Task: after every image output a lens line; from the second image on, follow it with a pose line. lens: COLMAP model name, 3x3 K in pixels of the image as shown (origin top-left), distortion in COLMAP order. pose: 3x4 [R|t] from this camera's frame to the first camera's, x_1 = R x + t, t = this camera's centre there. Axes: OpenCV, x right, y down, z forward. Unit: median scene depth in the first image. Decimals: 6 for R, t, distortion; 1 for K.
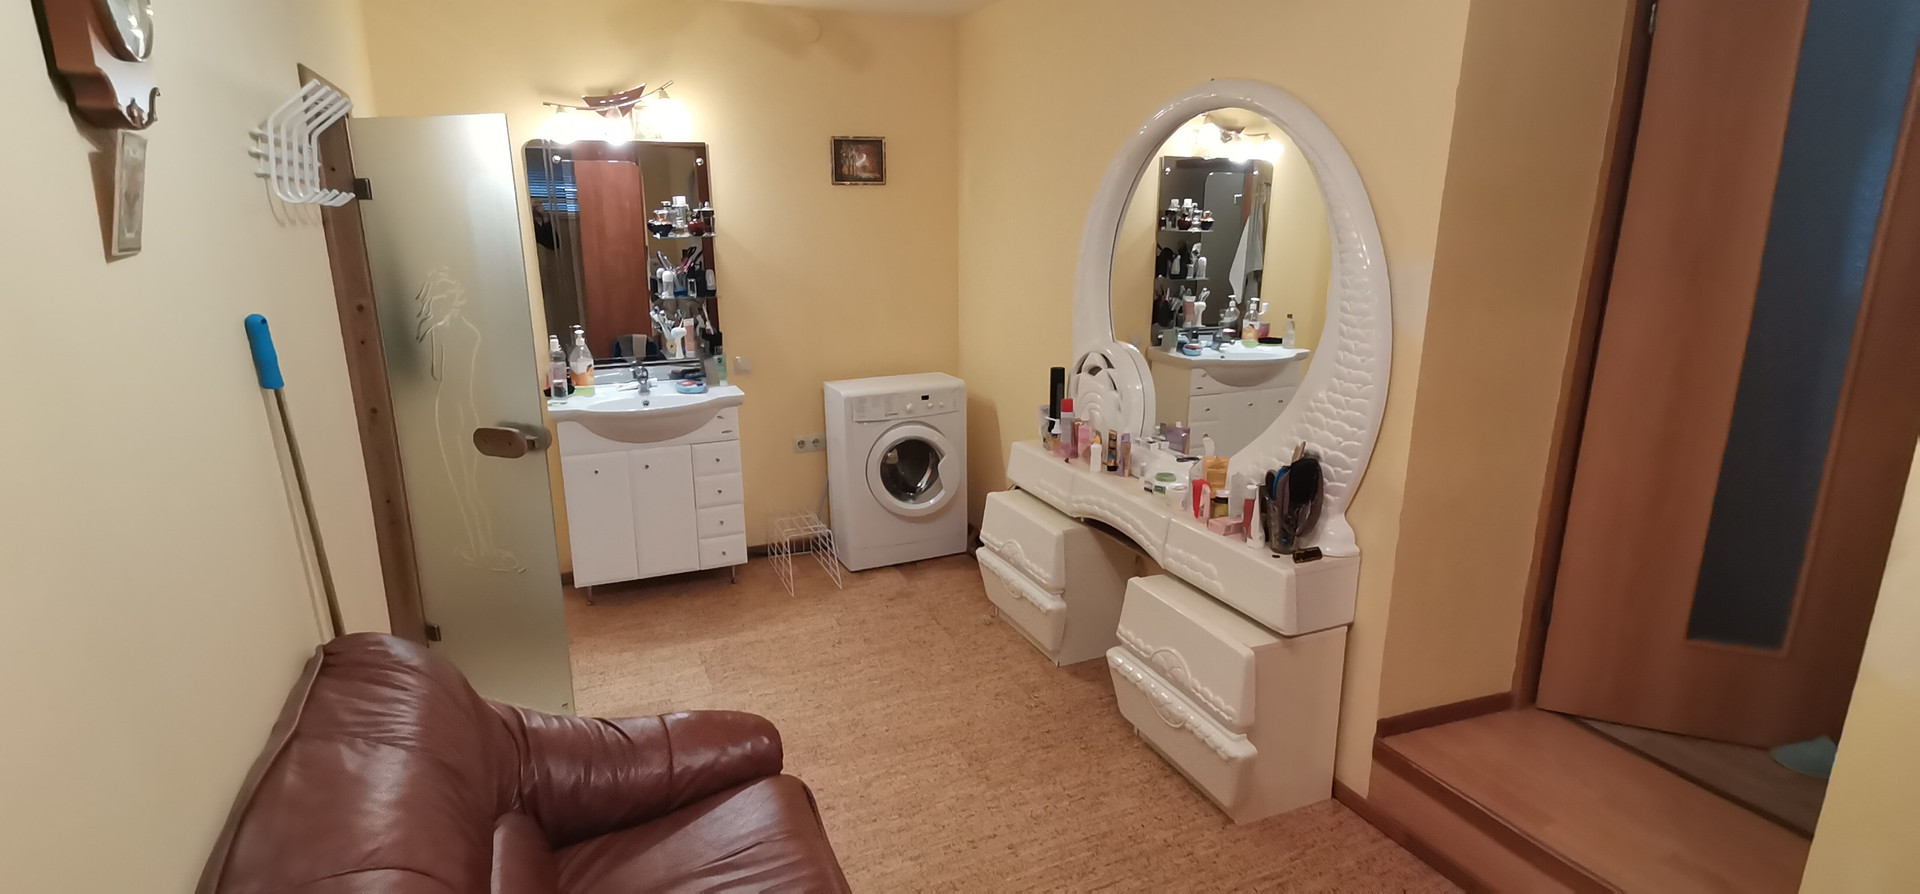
lens RADIAL K [[945.2, 0, 955.1], [0, 945.2, 458.8], [0, 0, 1]] dist [0.076630, -0.064246]
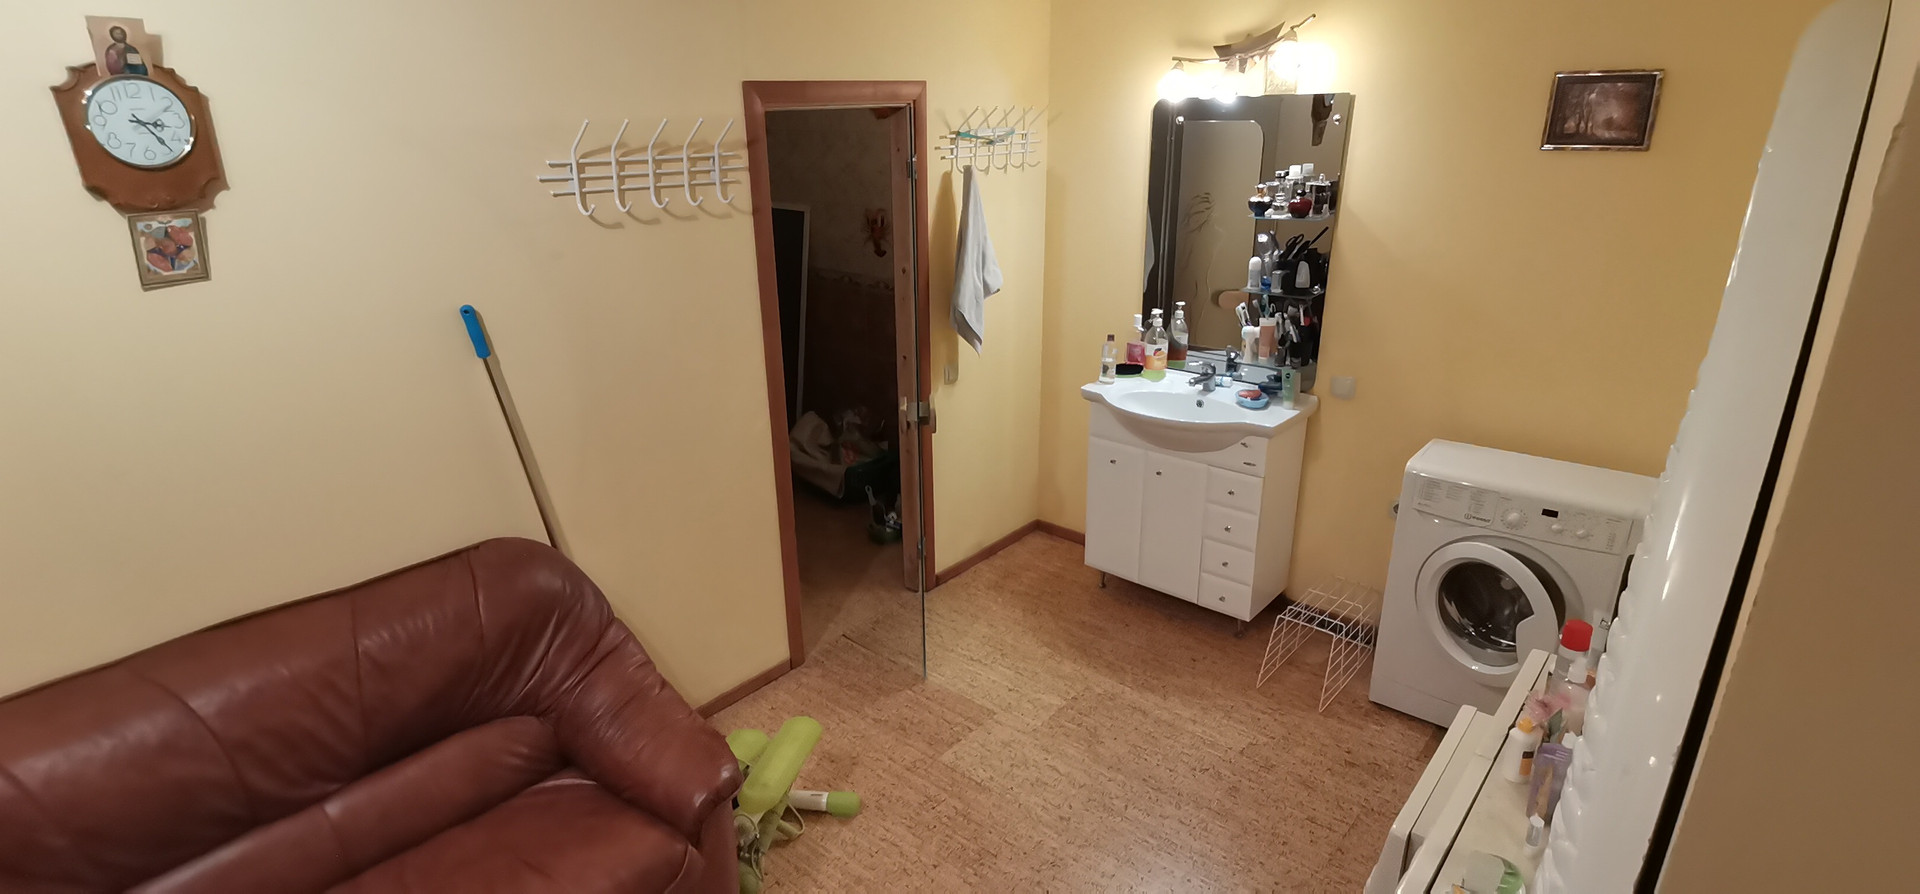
lens RADIAL K [[945.2, 0, 955.1], [0, 945.2, 458.8], [0, 0, 1]] dist [0.076630, -0.064246]
pose [[0.434493, 0.318596, -0.842444, 0.328508], [-0.220567, 0.944505, 0.243435, -0.172584], [0.873250, 0.080045, 0.480652, 0.384251]]
